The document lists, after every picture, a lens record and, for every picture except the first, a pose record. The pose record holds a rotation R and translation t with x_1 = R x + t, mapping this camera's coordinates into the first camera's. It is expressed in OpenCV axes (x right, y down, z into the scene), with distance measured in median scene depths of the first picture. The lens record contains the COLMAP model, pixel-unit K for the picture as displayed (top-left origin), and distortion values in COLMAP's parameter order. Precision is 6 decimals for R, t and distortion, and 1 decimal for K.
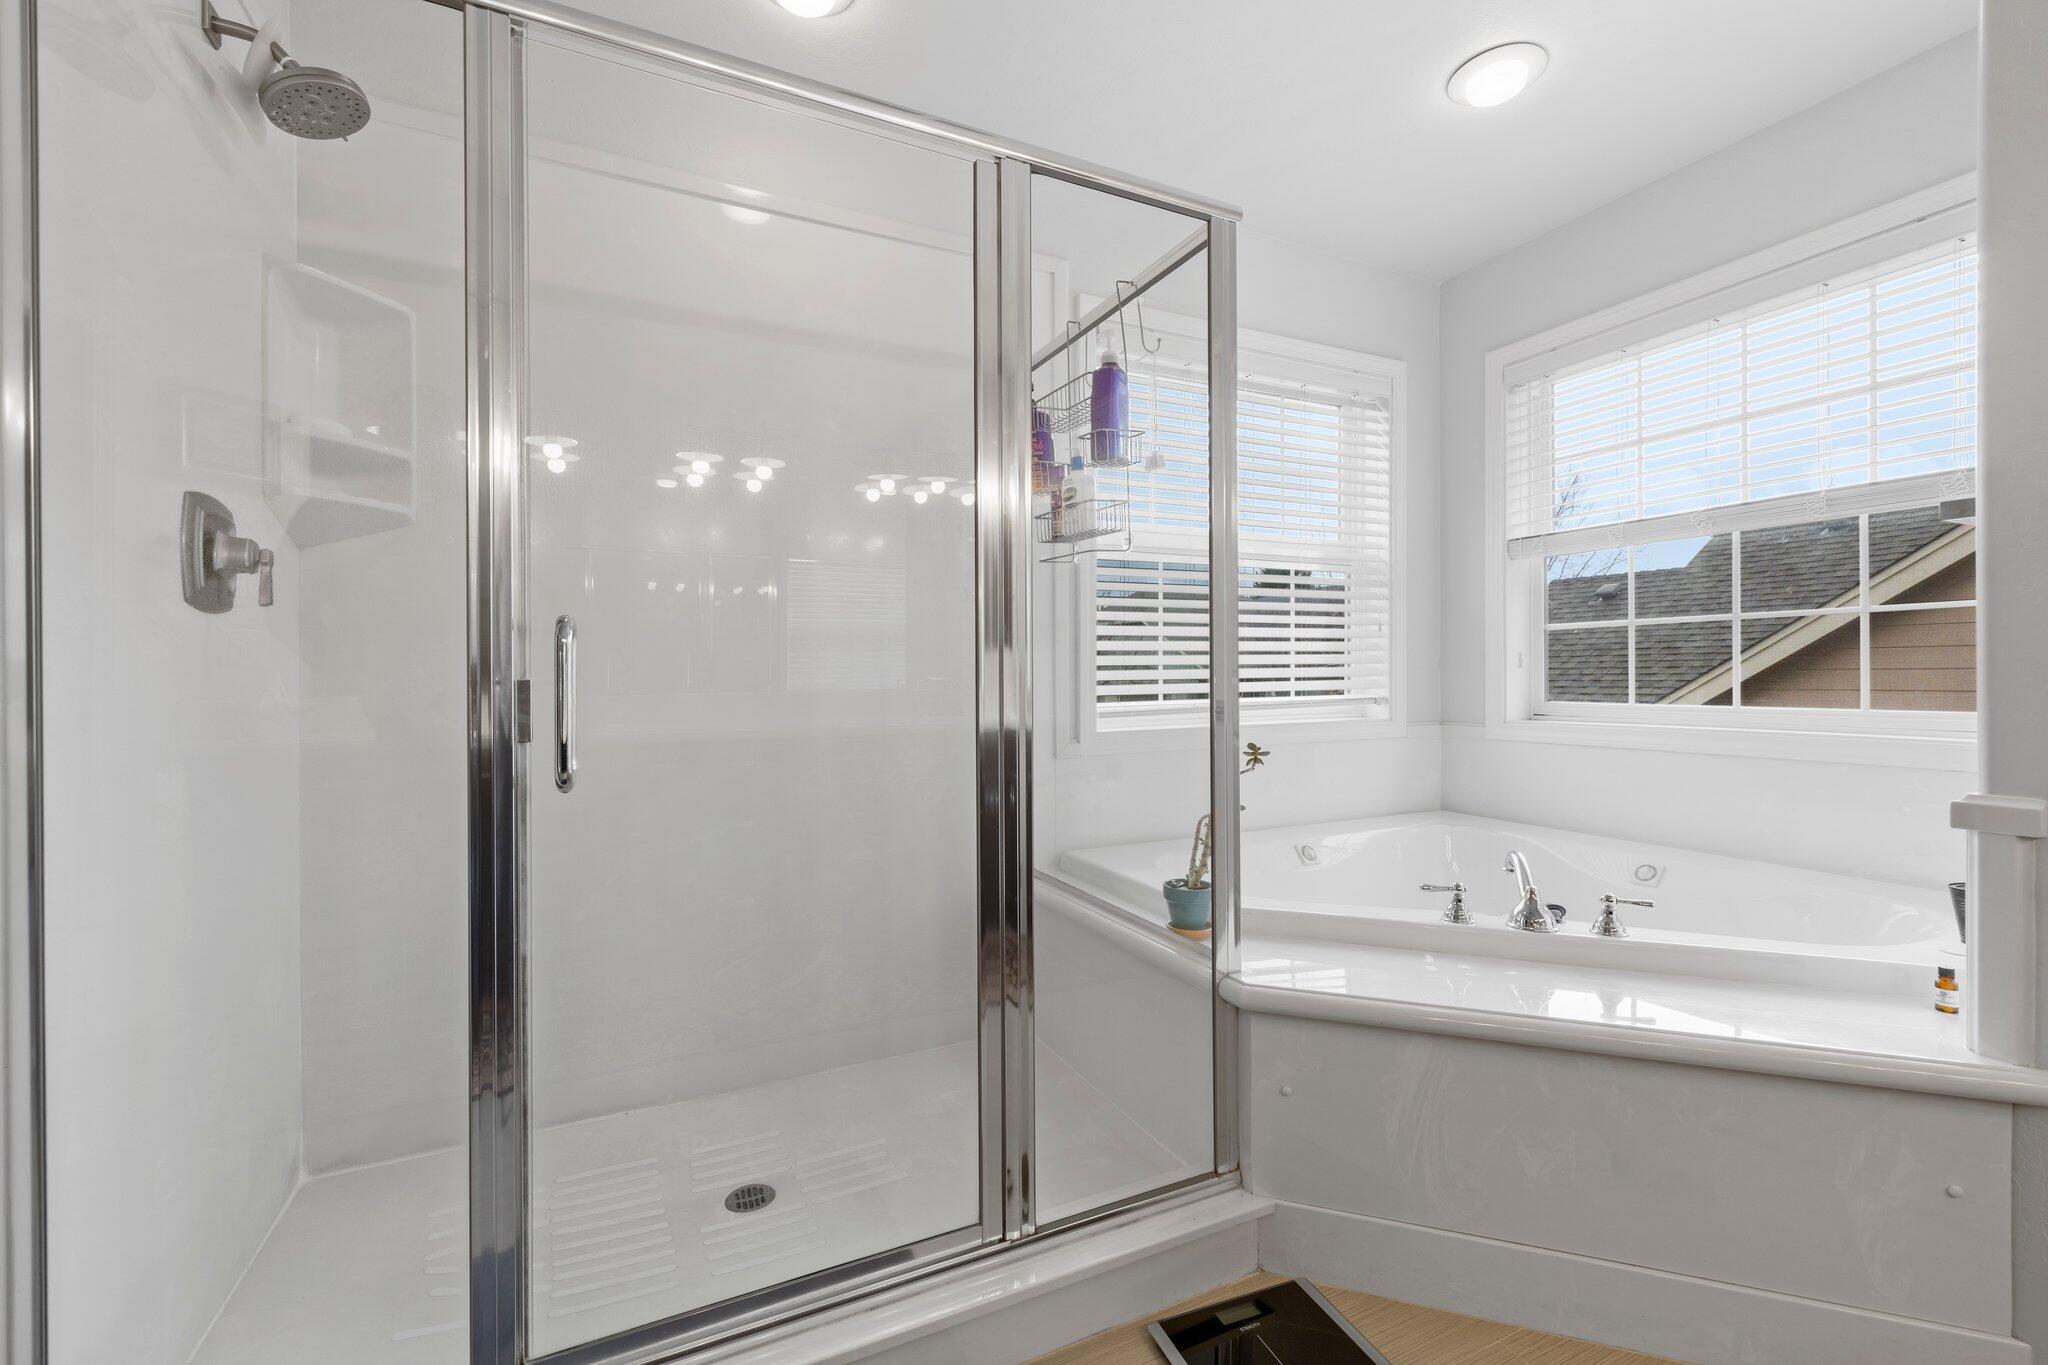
lens RADIAL K [[858.3, 0, 1022.3], [0, 858.3, 685.0], [0, 0, 1]] dist [0.001387, 0.000336]
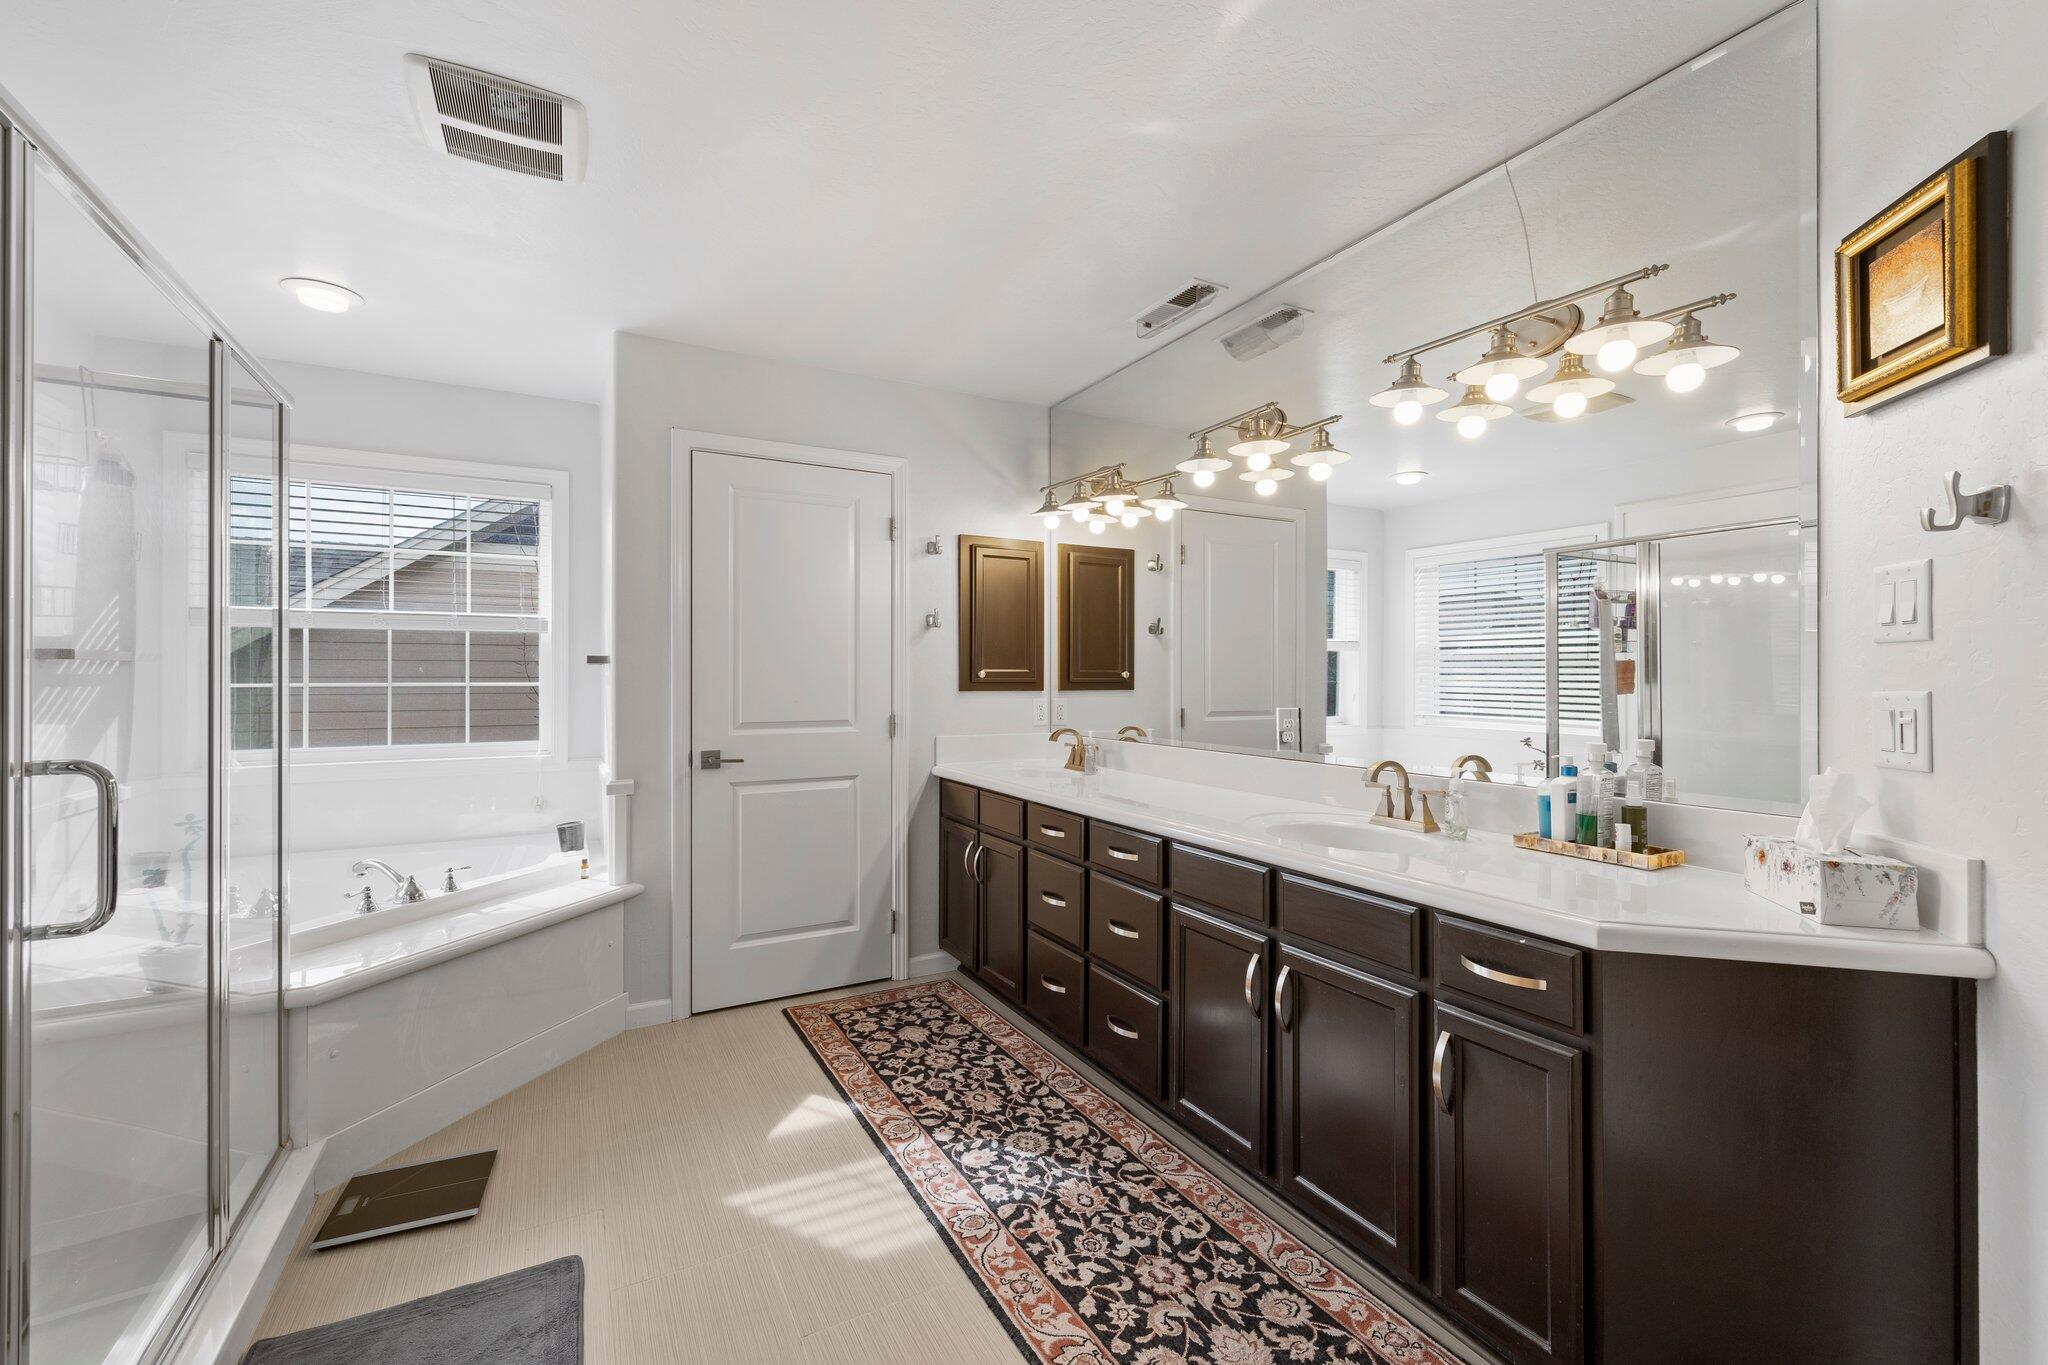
lens RADIAL K [[858.3, 0, 1023.4], [0, 858.3, 678.3], [0, 0, 1]] dist [0.001387, 0.000336]
pose [[-0.057381, 0.003103, 0.998348, -1.073478], [0.000185, 0.999995, -0.003097, -0.123416], [-0.998352, 0.000007, -0.057381, -0.032455]]
